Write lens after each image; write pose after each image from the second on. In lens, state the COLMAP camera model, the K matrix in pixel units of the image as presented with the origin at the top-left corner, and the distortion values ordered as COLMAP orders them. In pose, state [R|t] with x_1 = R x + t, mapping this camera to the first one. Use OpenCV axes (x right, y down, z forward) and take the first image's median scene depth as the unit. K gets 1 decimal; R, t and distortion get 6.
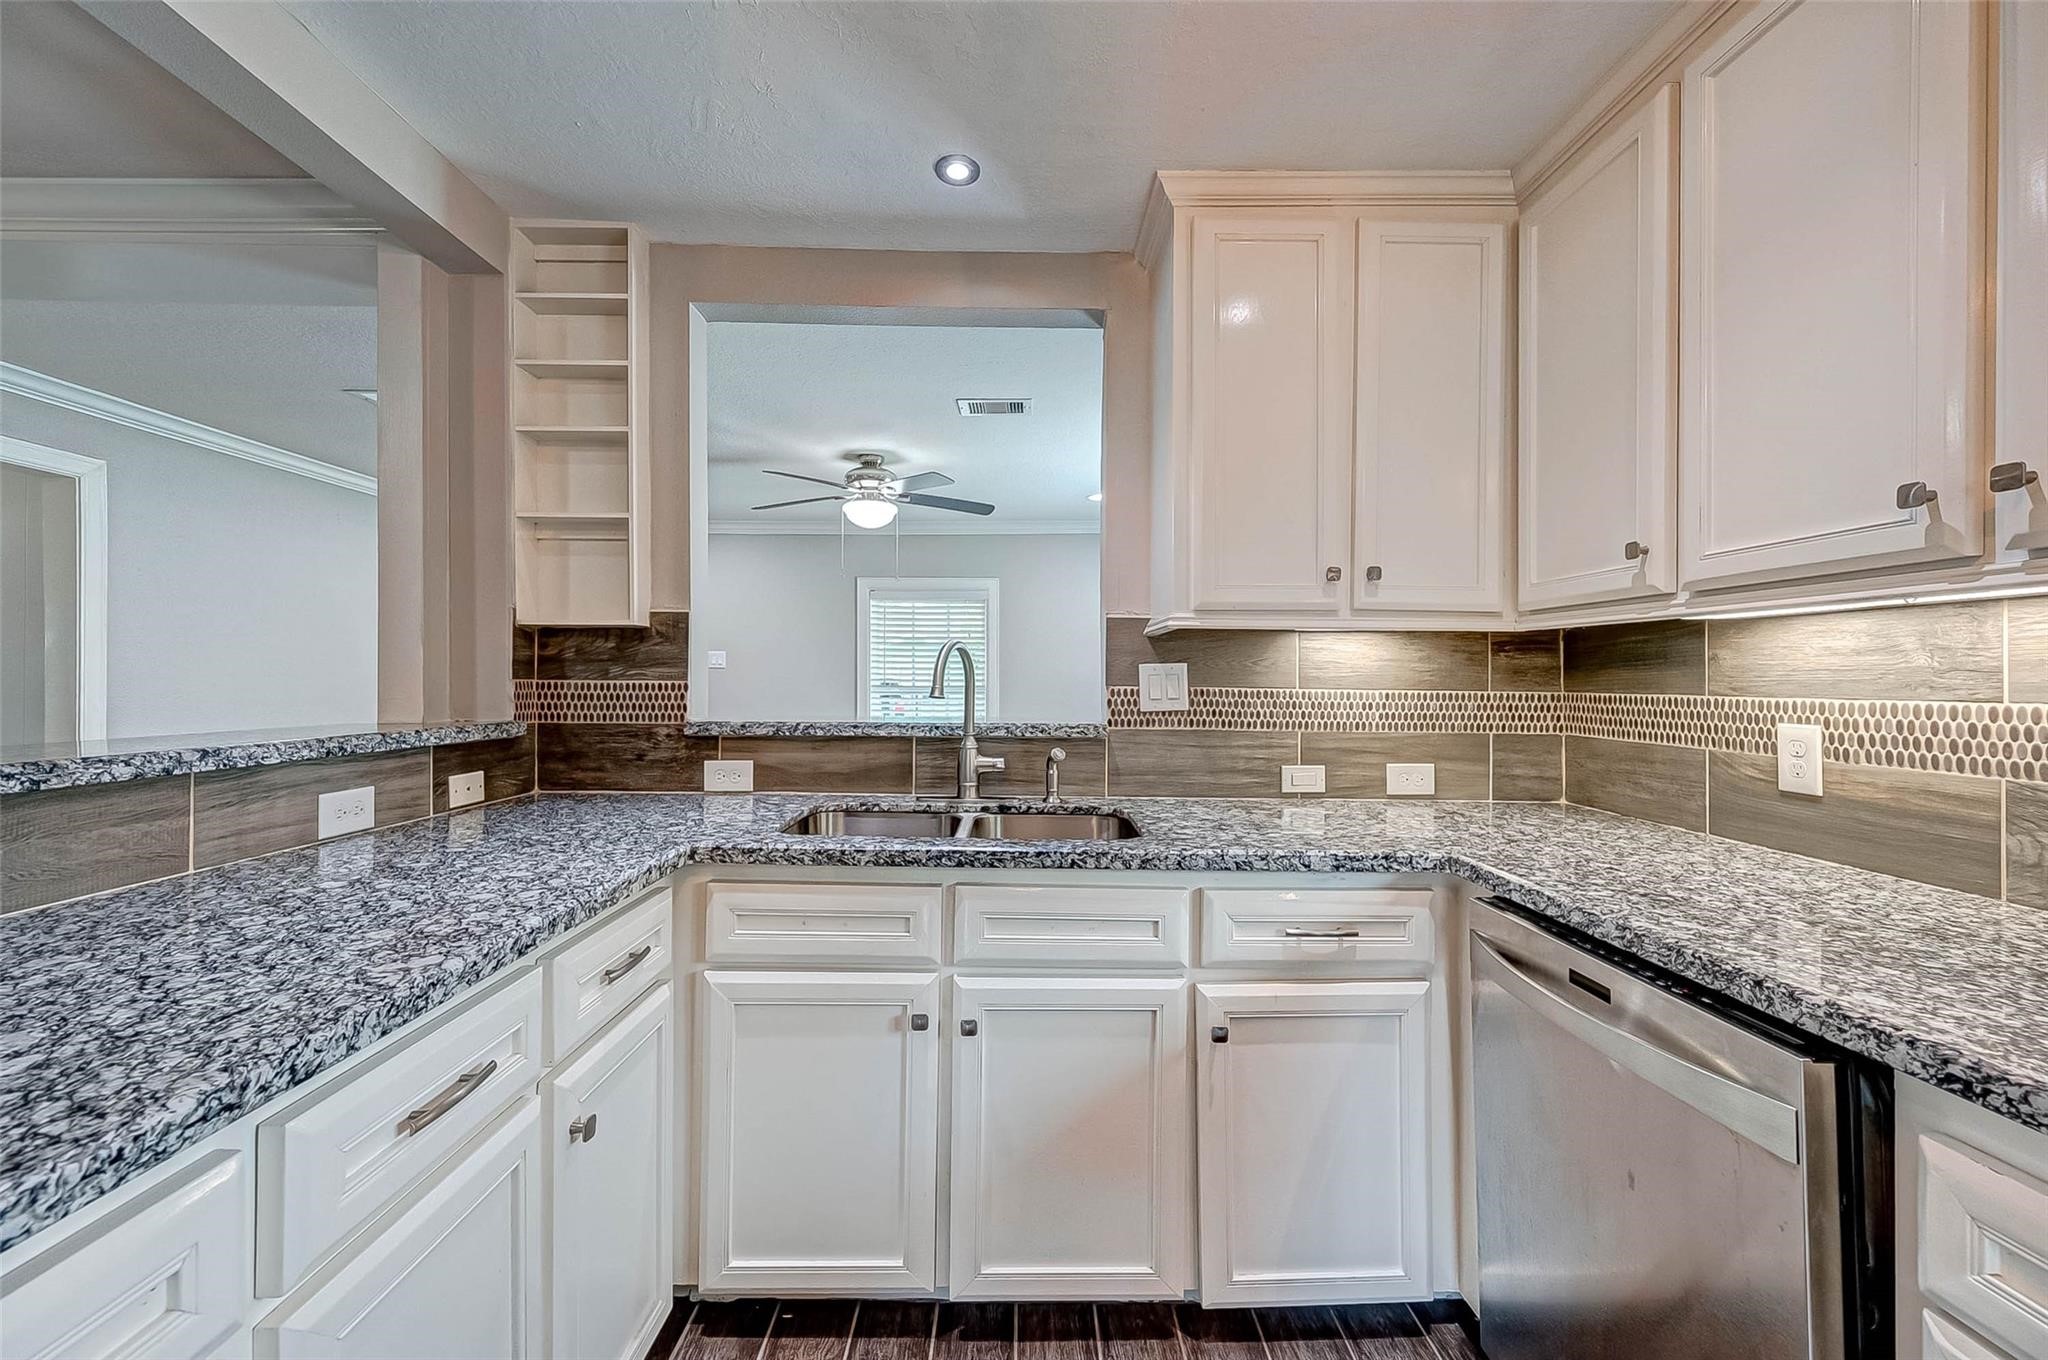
lens RADIAL K [[830.5, 0, 1030.9], [0, 830.5, 674.1], [0, 0, 1]] dist [0.003408, 0.000067]
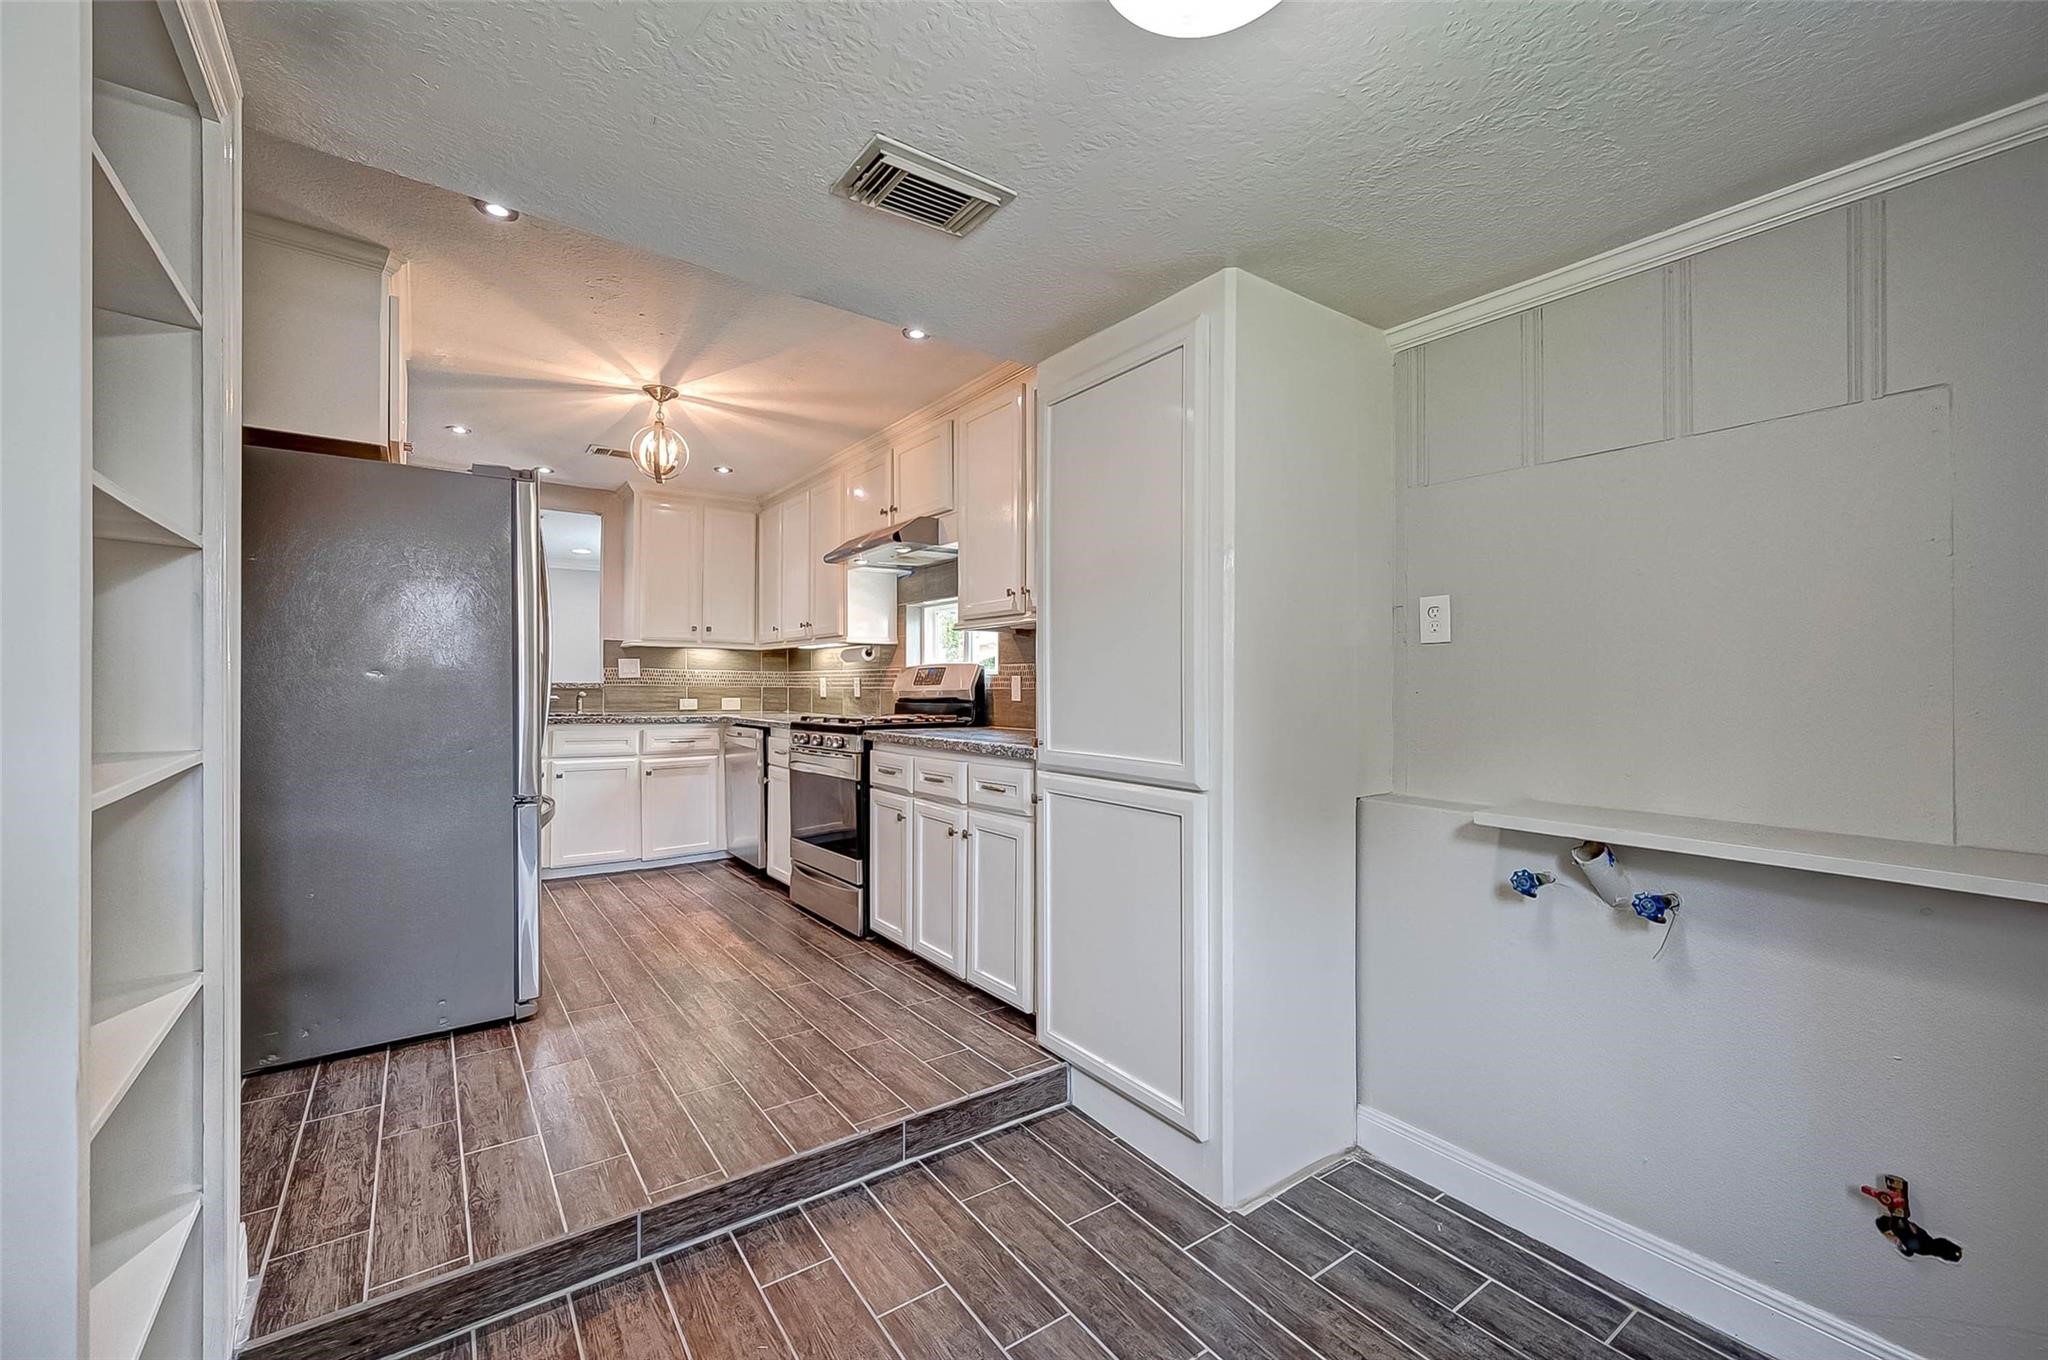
lens RADIAL K [[830.5, 0, 1038.6], [0, 830.5, 683.0], [0, 0, 1]] dist [0.003408, 0.000067]
pose [[0.811603, 0.003304, 0.584201, -0.316590], [-0.005765, 0.999981, 0.002352, 0.048815], [-0.584181, -0.005277, 0.811606, -1.841093]]
